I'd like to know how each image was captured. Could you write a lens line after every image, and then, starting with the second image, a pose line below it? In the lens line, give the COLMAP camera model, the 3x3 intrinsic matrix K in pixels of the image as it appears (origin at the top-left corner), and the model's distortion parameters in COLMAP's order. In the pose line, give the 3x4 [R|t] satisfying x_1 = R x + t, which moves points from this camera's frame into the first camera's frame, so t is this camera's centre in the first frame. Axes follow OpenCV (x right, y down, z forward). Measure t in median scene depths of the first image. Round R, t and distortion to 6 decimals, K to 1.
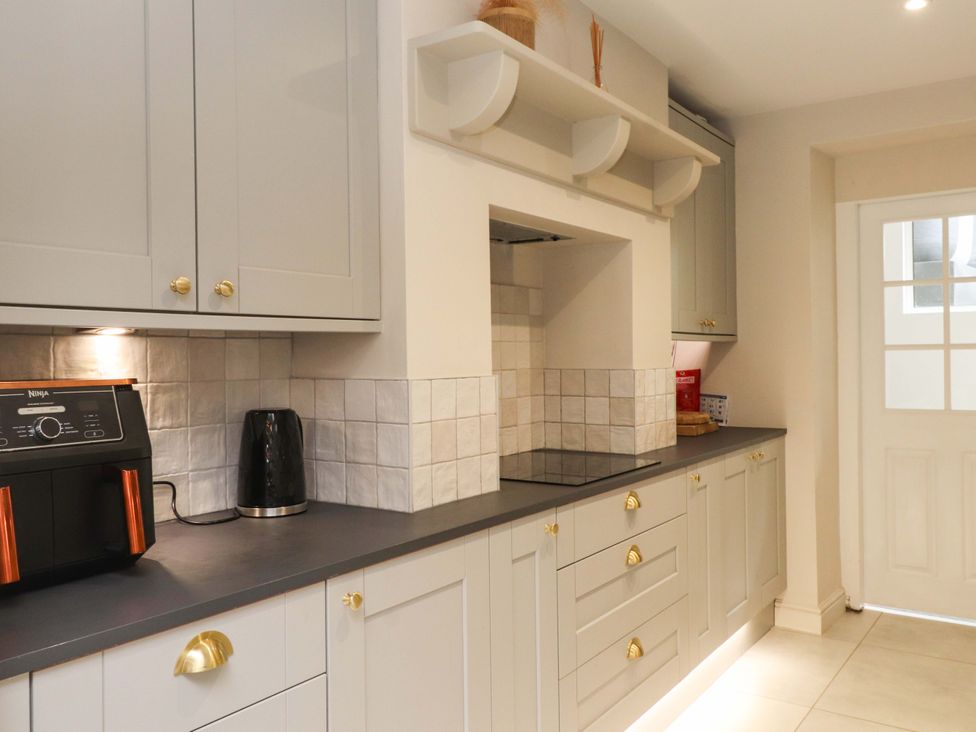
lens RADIAL K [[827.2, 0, 484.7], [0, 827.2, 366.2], [0, 0, 1]] dist [0.010701, -0.008801]
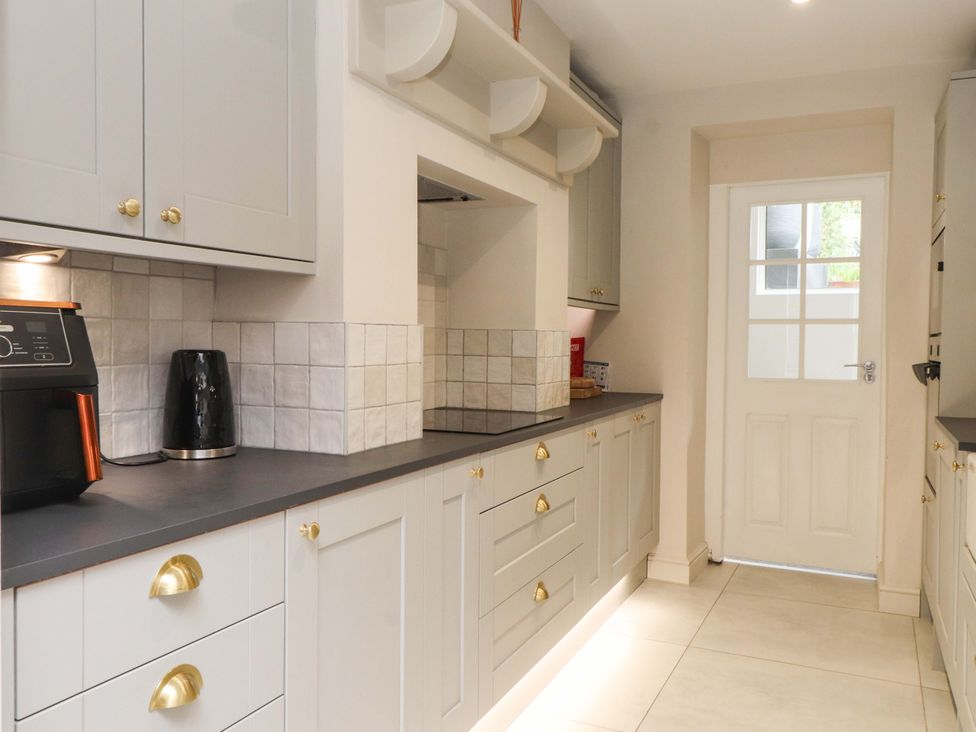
lens RADIAL K [[827.2, 0, 481.2], [0, 827.2, 370.8], [0, 0, 1]] dist [0.010701, -0.008801]
pose [[0.984402, 0.015653, 0.175233, -0.067462], [-0.020352, 0.999479, 0.025054, 0.029882], [-0.174750, -0.028230, 0.984208, -0.009735]]
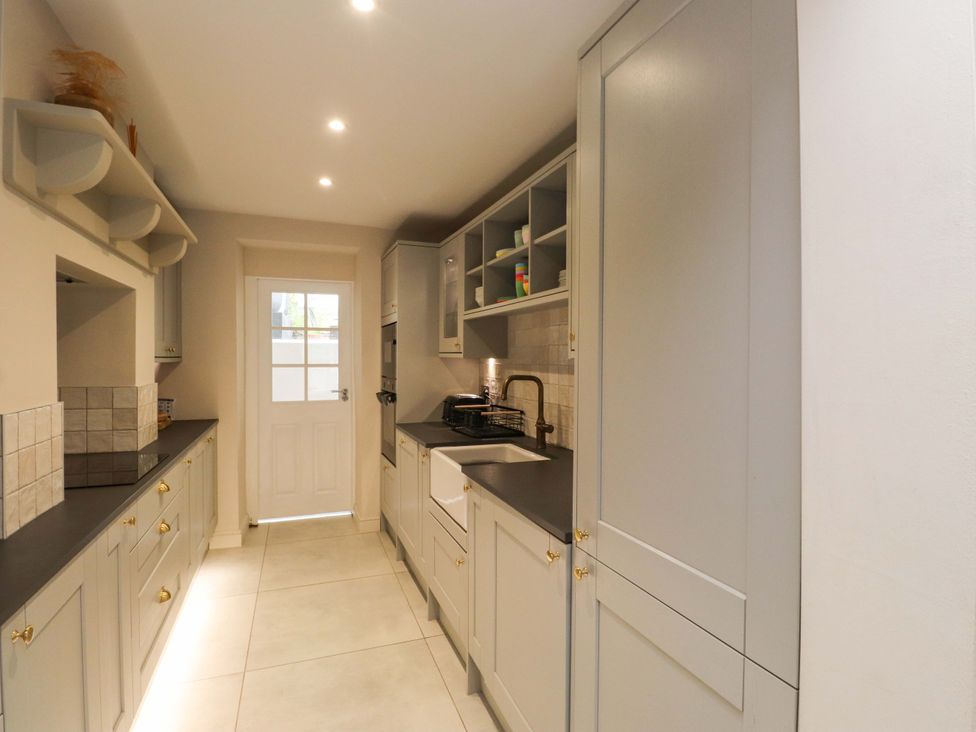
lens RADIAL K [[509.5, 0, 491.3], [0, 509.5, 365.4], [0, 0, 1]] dist [-0.000064, -0.013088]
pose [[0.549535, 0.003790, 0.835462, -0.184660], [-0.005239, 0.999986, -0.001090, -0.032000], [-0.835454, -0.003778, 0.549547, 0.075863]]
